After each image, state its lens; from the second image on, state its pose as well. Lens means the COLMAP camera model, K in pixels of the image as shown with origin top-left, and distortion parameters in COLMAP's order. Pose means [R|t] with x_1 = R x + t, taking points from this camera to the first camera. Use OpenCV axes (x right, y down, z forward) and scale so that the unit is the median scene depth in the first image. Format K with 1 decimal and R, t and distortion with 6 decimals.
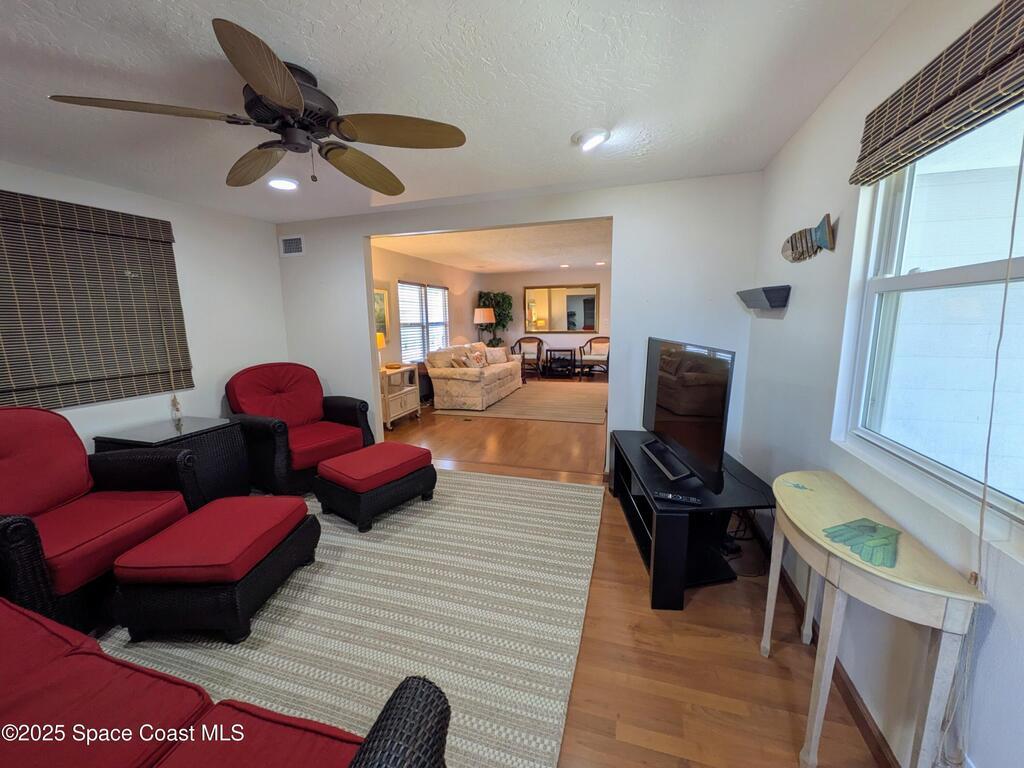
lens RADIAL K [[403.4, 0, 509.4], [0, 403.4, 383.5], [0, 0, 1]] dist [-0.001820, 0.000187]
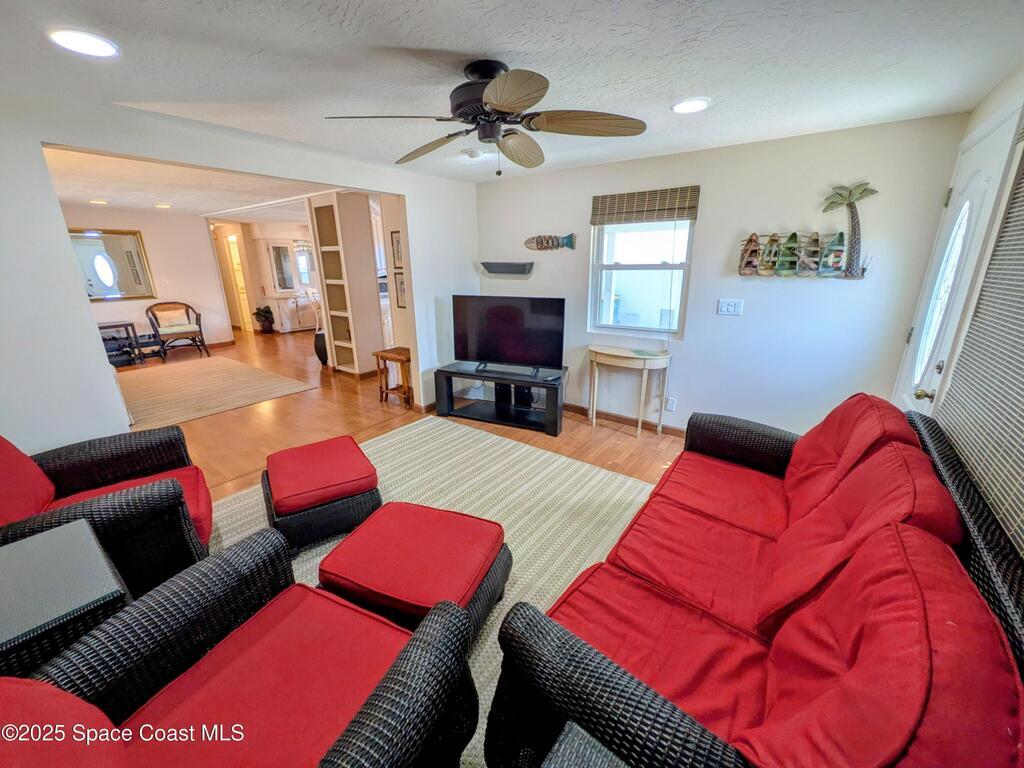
lens RADIAL K [[403.4, 0, 509.4], [0, 403.4, 383.5], [0, 0, 1]] dist [-0.001820, 0.000187]
pose [[0.329514, -0.265606, 0.906021, -0.352746], [0.159689, 0.961468, 0.223783, -0.038246], [-0.930548, 0.070942, 0.359231, 0.128754]]
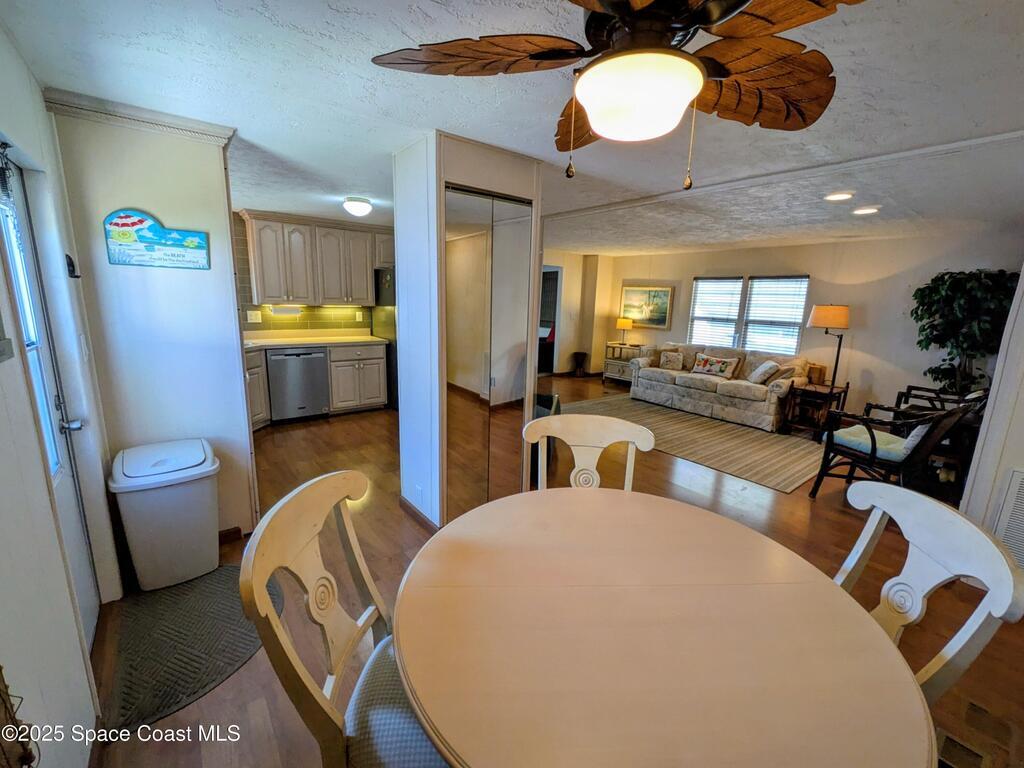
lens RADIAL K [[432.0, 0, 514.8], [0, 432.0, 382.3], [0, 0, 1]] dist [0.001684, 0.000029]
pose [[-0.560893, 0.156147, -0.813029, 0.807106], [-0.158986, 0.943458, 0.290878, -0.200877], [0.812479, 0.292411, -0.504355, 1.027200]]
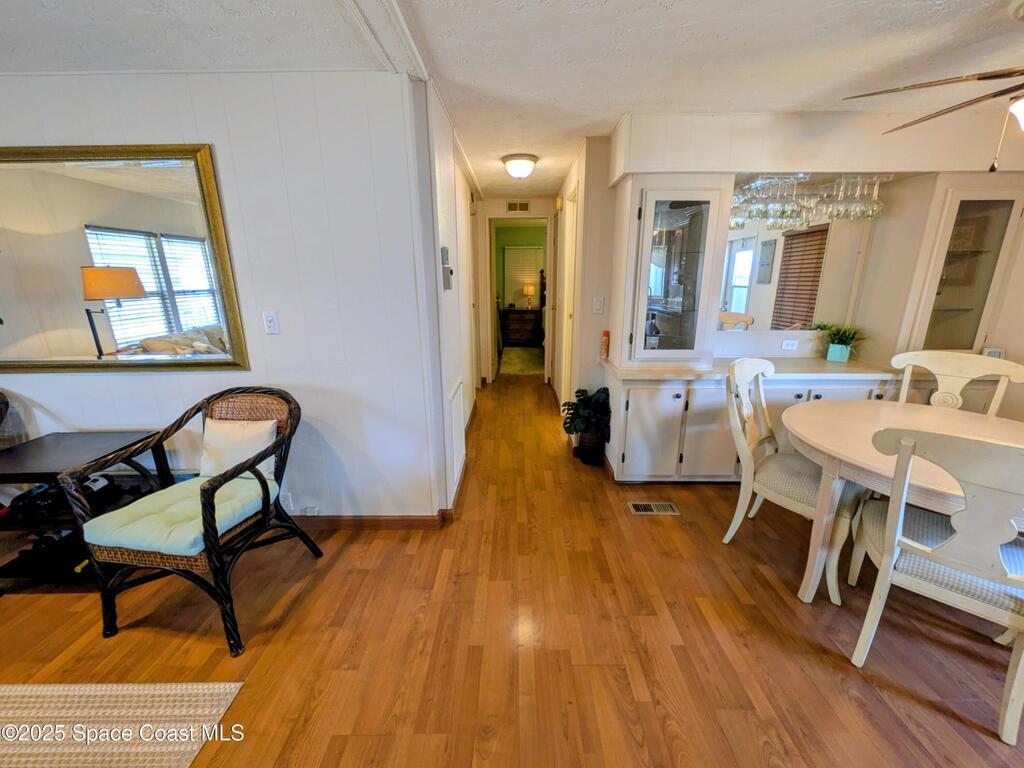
lens RADIAL K [[415.9, 0, 512.0], [0, 415.9, 384.0], [0, 0, 1]] dist [-0.002160, -0.000269]
pose [[0.957195, -0.071548, 0.280462, 0.357842], [0.043538, 0.993533, 0.104866, -0.159884], [-0.286151, -0.088166, 0.954120, 0.848482]]
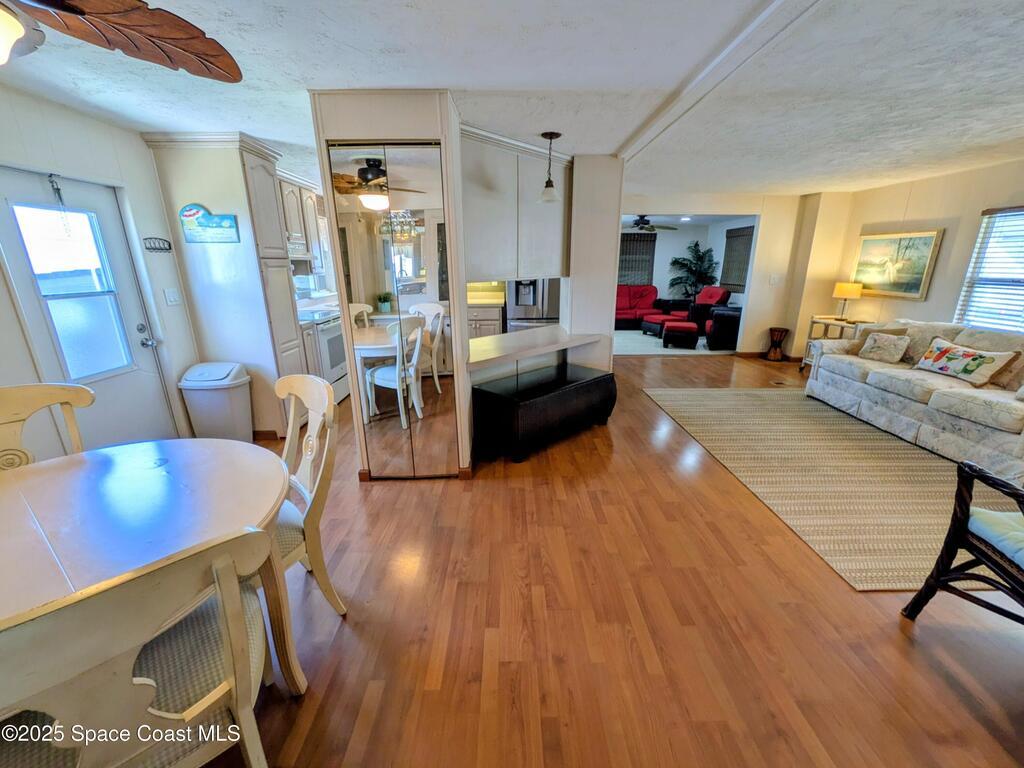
lens RADIAL K [[415.9, 0, 512.0], [0, 415.9, 384.0], [0, 0, 1]] dist [-0.002160, -0.000269]
pose [[-0.951861, 0.103016, -0.288702, 0.537728], [-0.033278, 0.901542, 0.431411, -0.212854], [0.304719, 0.420250, -0.854714, 1.166543]]
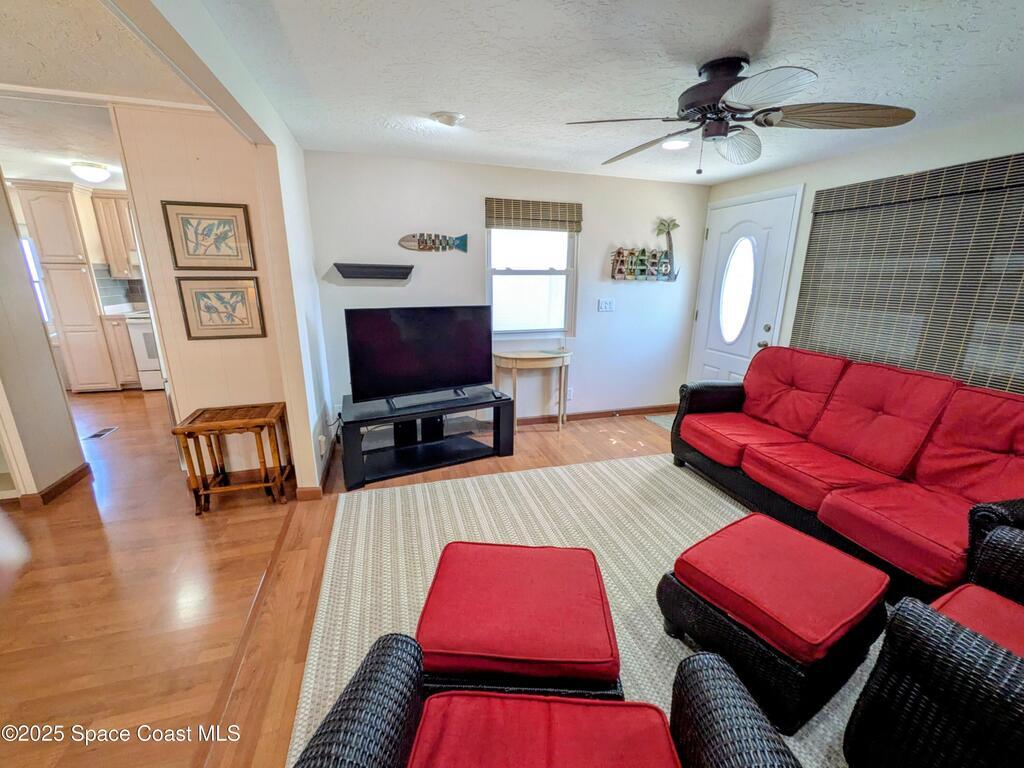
lens RADIAL K [[420.5, 0, 514.0], [0, 420.5, 384.1], [0, 0, 1]] dist [-0.000179, 0.000090]
pose [[-0.560821, -0.208641, 0.801217, -0.266923], [0.130663, 0.933296, 0.334494, -0.086969], [-0.817562, 0.292280, -0.496150, 0.461151]]
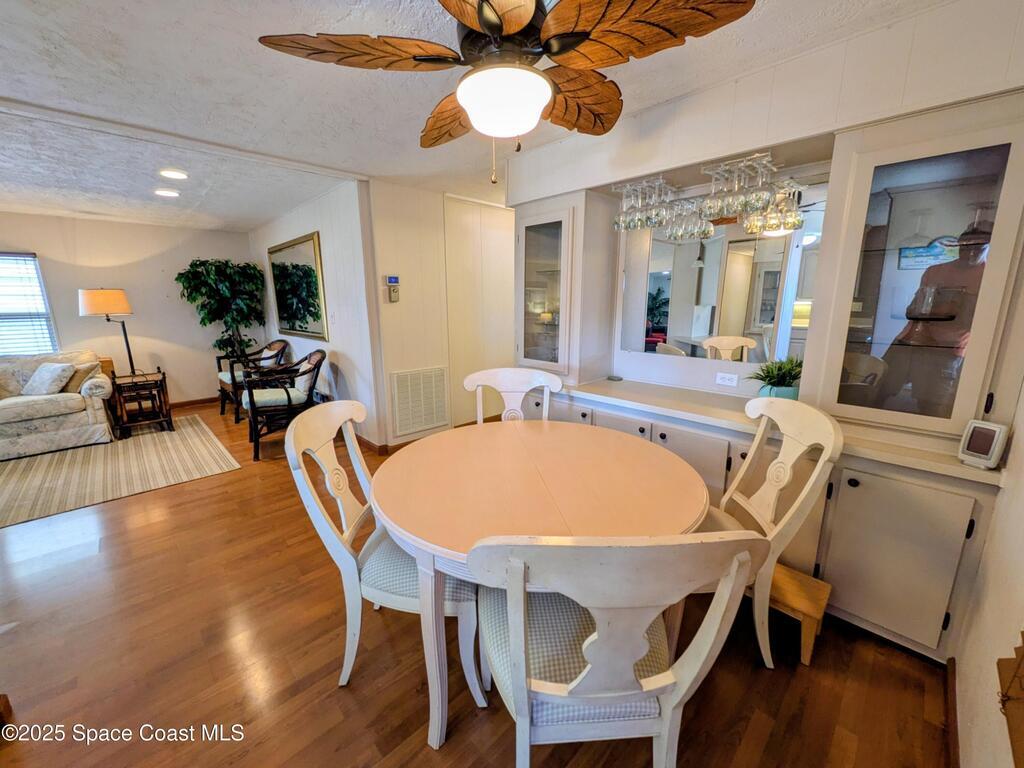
lens RADIAL K [[410.3, 0, 512.0], [0, 410.3, 384.0], [0, 0, 1]] dist [-0.001694, -0.000256]
pose [[0.878203, 0.102246, -0.467231, 0.750225], [-0.079705, 0.994509, 0.067820, -0.147423], [0.471600, -0.022319, 0.881530, 0.807633]]
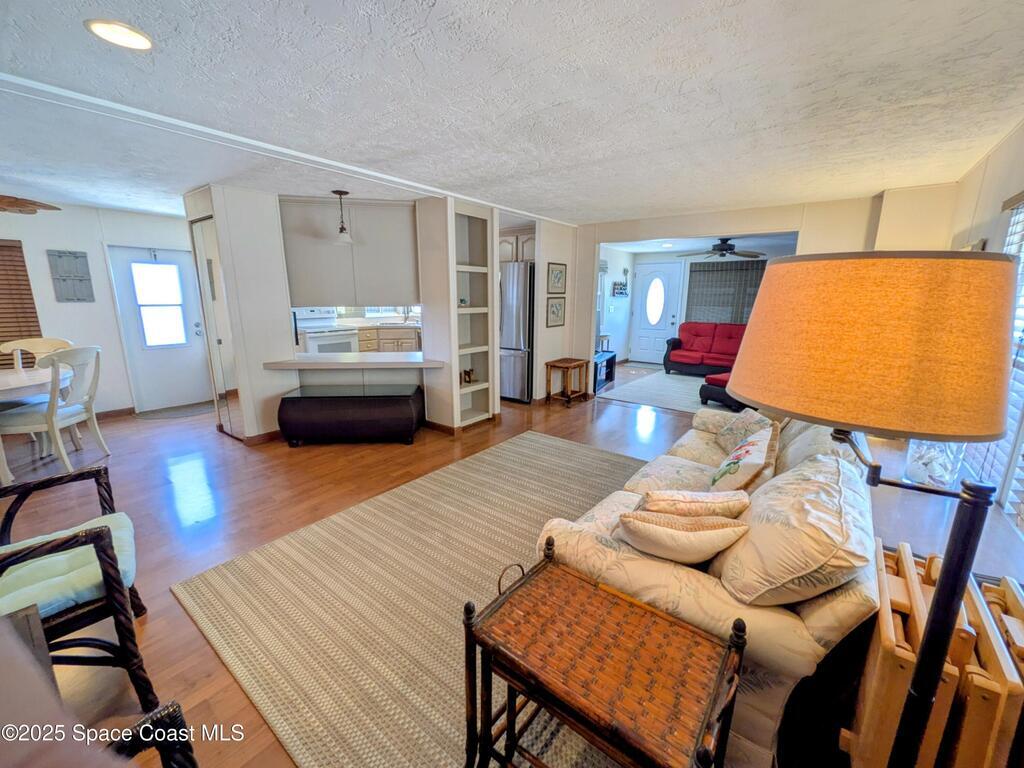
lens RADIAL K [[420.5, 0, 508.8], [0, 420.5, 382.5], [0, 0, 1]] dist [-0.000274, -0.000180]
pose [[-0.935348, -0.068709, 0.346992, -0.019246], [0.061507, 0.934419, 0.350825, -0.208991], [-0.348341, 0.349486, -0.869781, 1.184673]]
